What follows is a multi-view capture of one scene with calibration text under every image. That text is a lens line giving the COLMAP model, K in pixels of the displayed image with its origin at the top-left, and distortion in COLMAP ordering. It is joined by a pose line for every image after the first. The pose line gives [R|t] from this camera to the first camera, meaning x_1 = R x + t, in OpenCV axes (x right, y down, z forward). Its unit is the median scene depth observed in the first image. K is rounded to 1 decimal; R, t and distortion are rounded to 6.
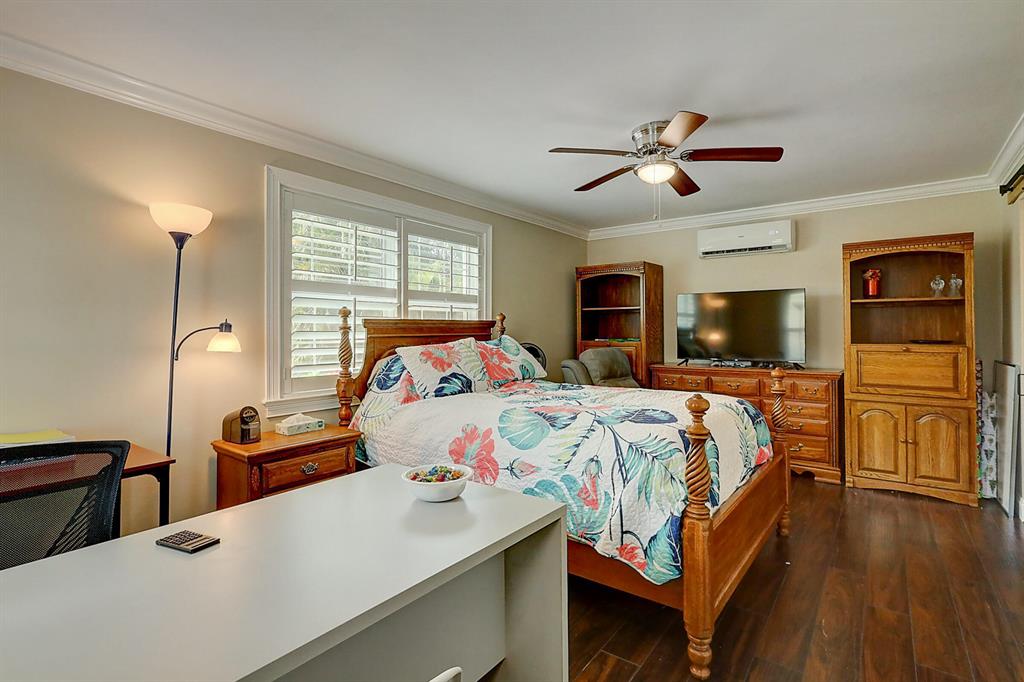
lens RADIAL K [[495.5, 0, 516.0], [0, 495.5, 336.9], [0, 0, 1]] dist [-0.003450, -0.000334]
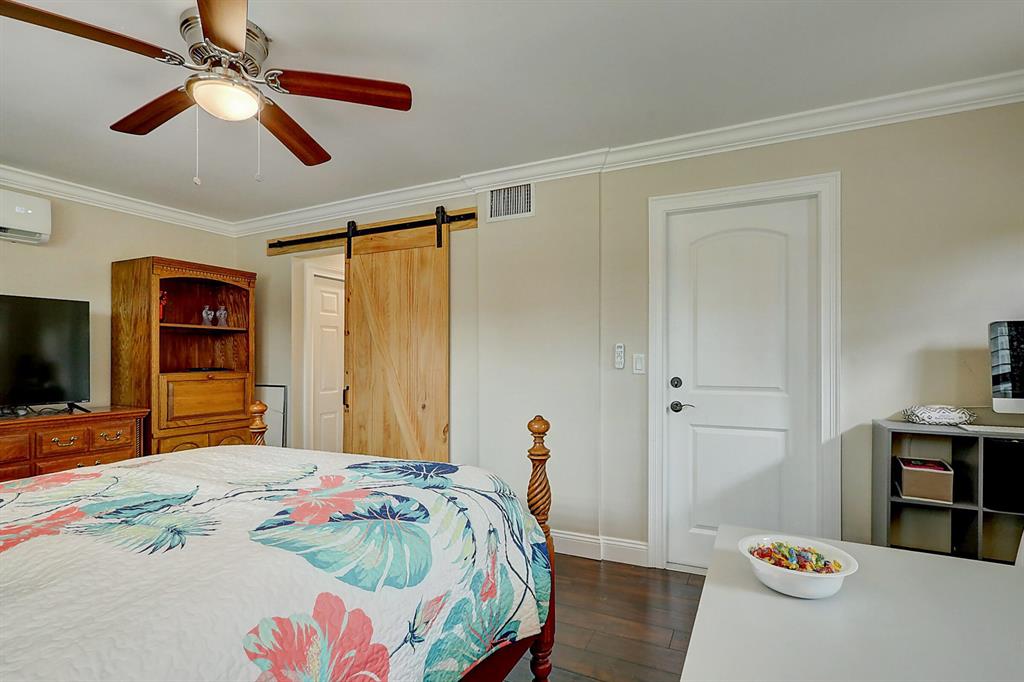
lens RADIAL K [[495.5, 0, 513.9], [0, 495.5, 351.1], [0, 0, 1]] dist [-0.003450, -0.000334]
pose [[-0.184609, 0.016012, 0.982682, -0.303775], [0.013781, 0.999811, -0.013702, -0.004756], [-0.982715, 0.011013, -0.184795, 0.578146]]
